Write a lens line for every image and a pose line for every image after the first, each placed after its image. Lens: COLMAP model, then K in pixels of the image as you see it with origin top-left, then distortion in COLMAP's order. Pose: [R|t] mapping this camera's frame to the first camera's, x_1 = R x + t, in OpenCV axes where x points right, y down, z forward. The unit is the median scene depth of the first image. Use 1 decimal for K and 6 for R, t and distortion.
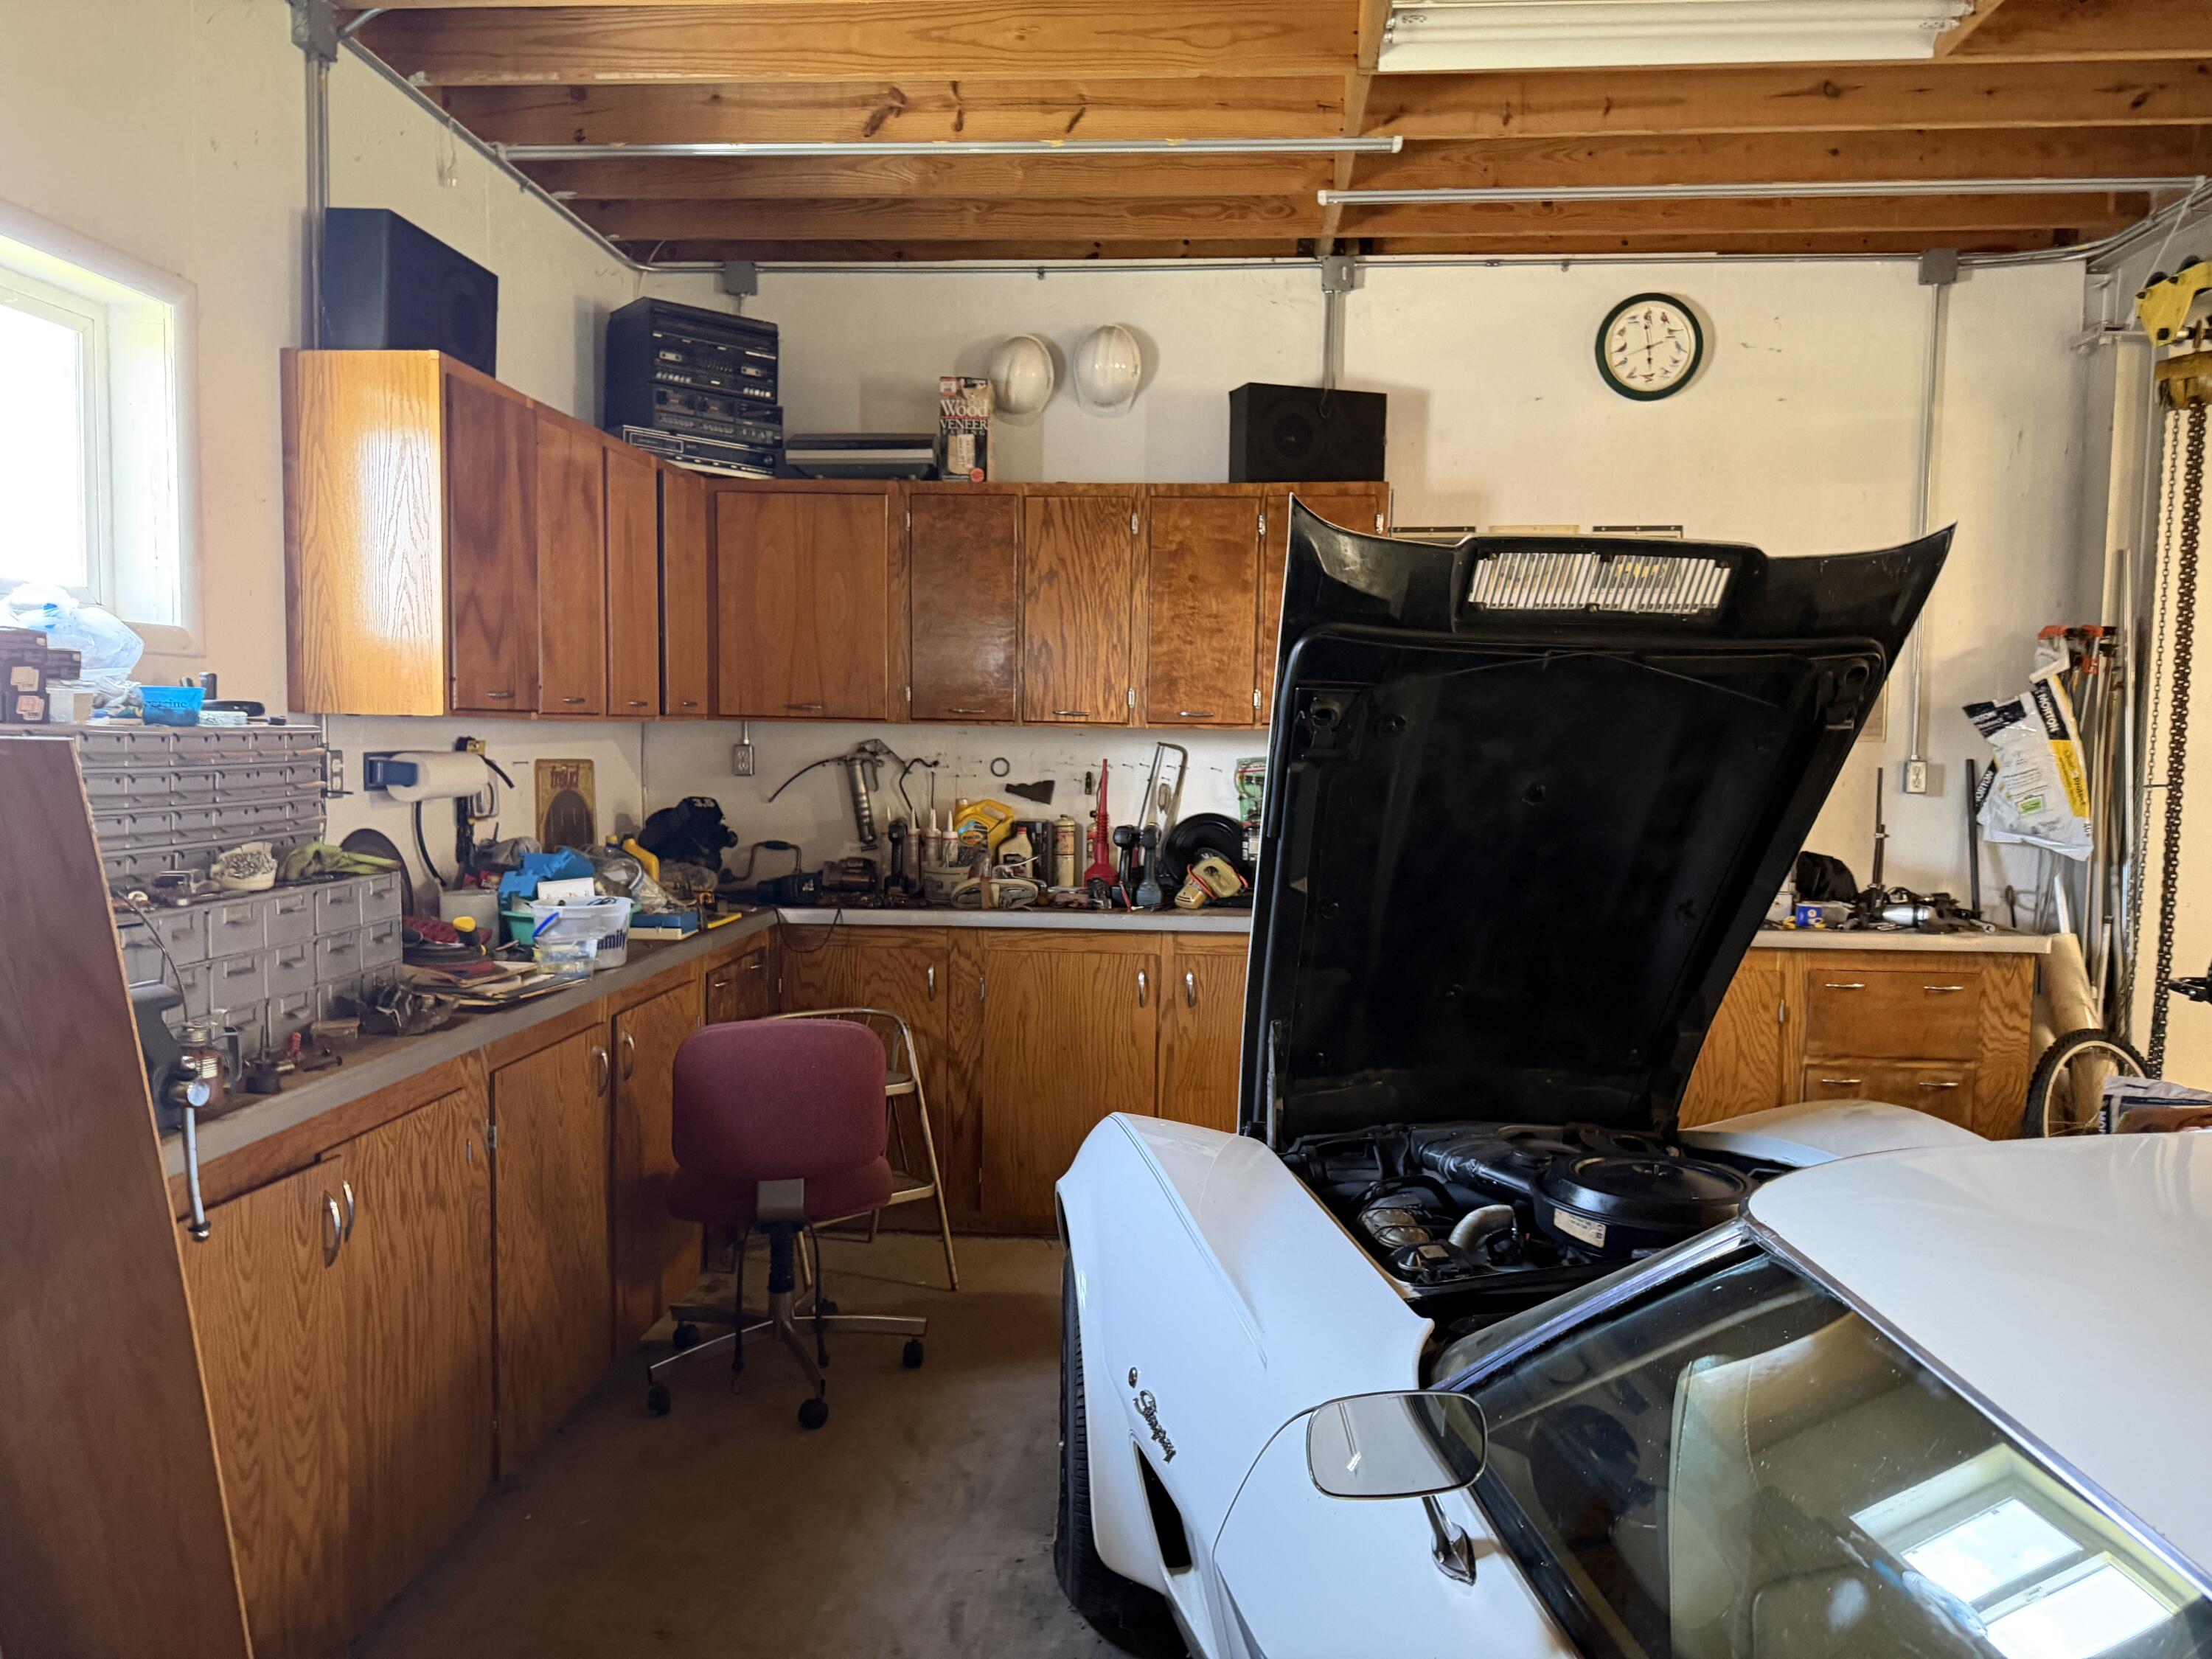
lens RADIAL K [[1546.1, 0, 1106.0], [0, 1546.1, 829.5], [0, 0, 1]] dist [0.007278, 0.001080]
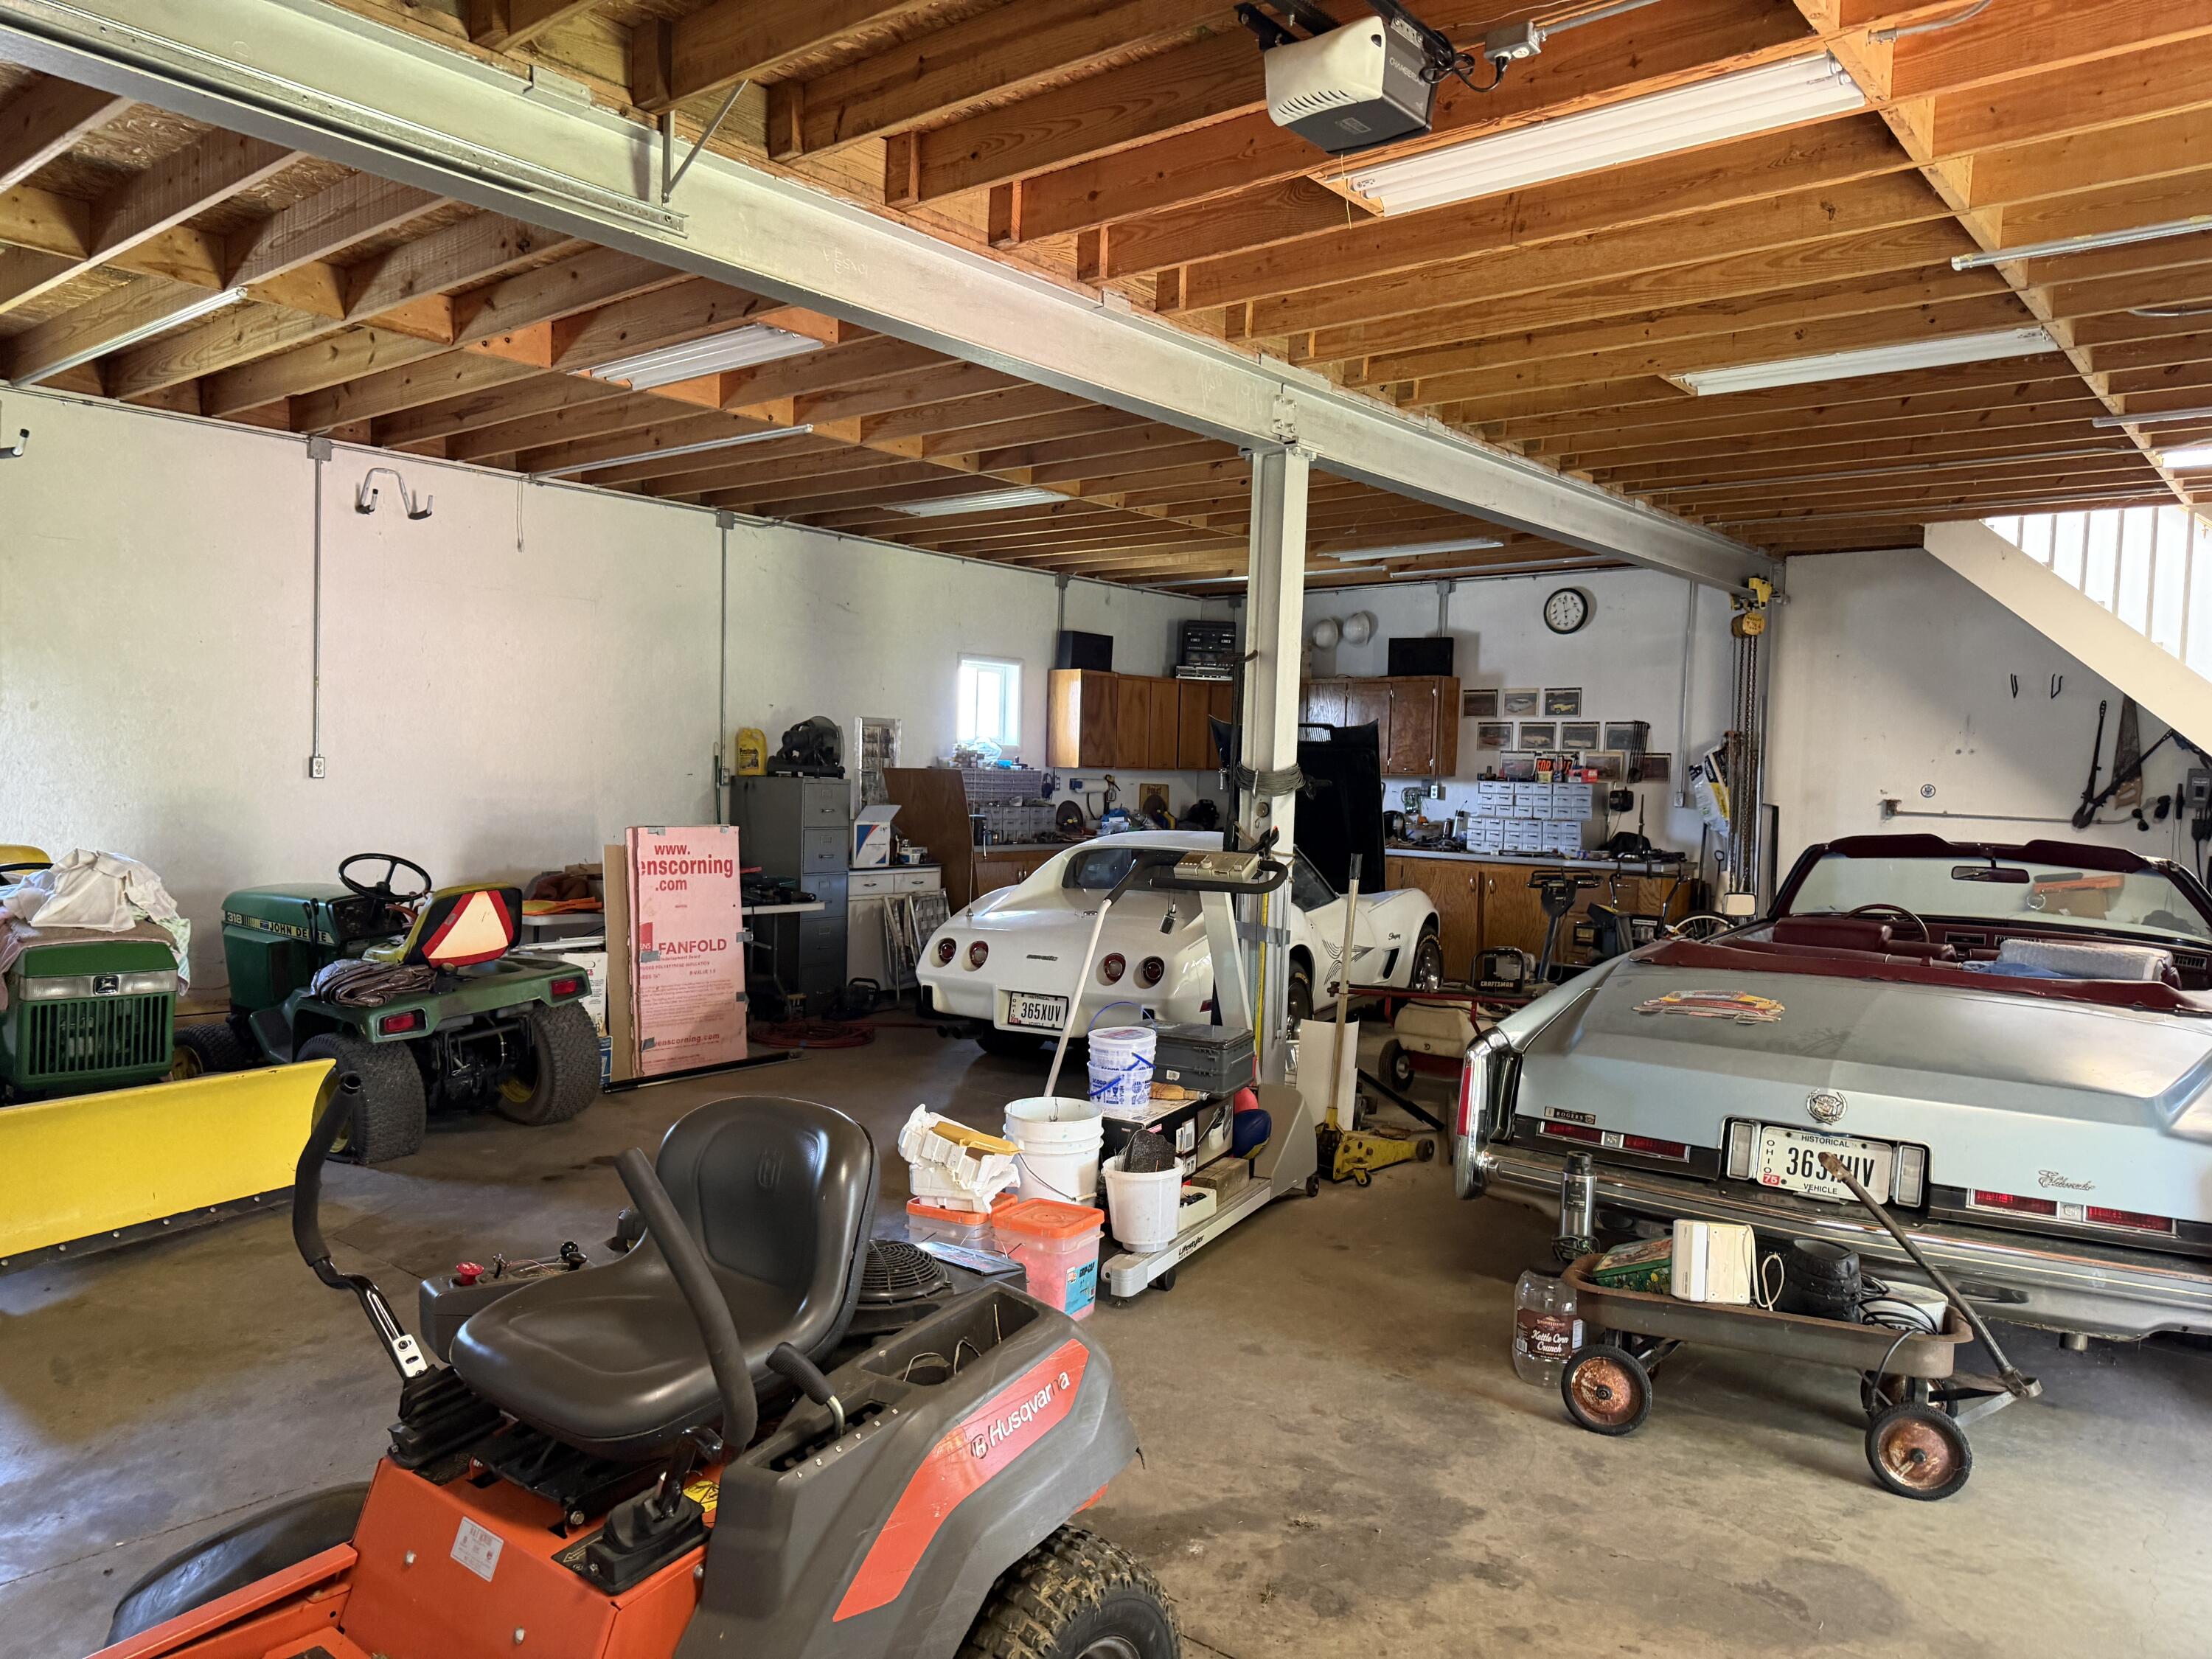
lens RADIAL K [[1546.1, 0, 1106.0], [0, 1546.1, 829.5], [0, 0, 1]] dist [0.007278, 0.001080]
pose [[0.814430, 0.027191, -0.579625, 1.199126], [-0.049277, 0.998534, -0.022397, 0.103055], [0.578166, 0.046803, 0.814576, -1.322392]]
